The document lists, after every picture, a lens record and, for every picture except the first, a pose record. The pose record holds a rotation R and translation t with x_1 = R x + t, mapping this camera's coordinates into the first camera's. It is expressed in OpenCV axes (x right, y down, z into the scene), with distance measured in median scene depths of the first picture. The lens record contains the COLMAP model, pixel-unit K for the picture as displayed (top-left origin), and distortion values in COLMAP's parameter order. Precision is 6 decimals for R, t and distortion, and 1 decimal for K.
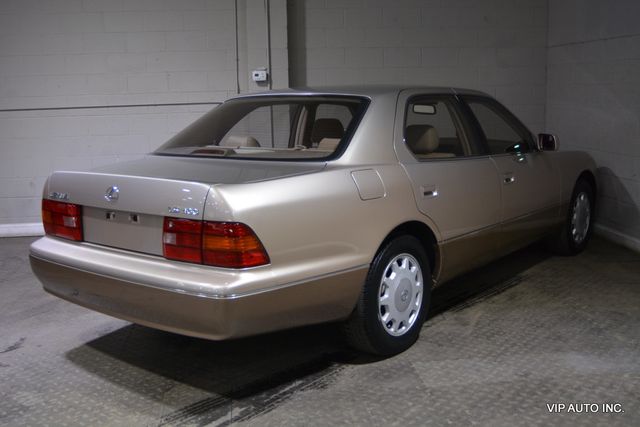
lens RADIAL K [[712.5, 0, 320.0], [0, 712.5, 213.5], [0, 0, 1]] dist [-0.073666, -0.000638]
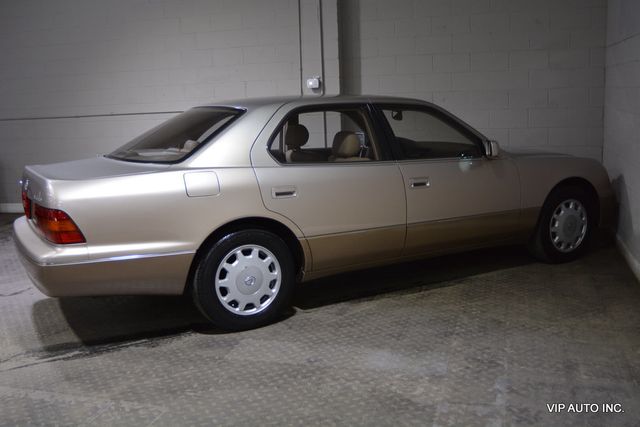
lens RADIAL K [[677.0, 0, 320.0], [0, 677.0, 213.5], [0, 0, 1]] dist [-0.079717, 0.006021]
pose [[0.922796, 0.052992, -0.381627, 0.627716], [-0.047440, 0.998587, 0.023949, -0.025718], [0.382357, -0.003996, 0.924006, 0.025109]]
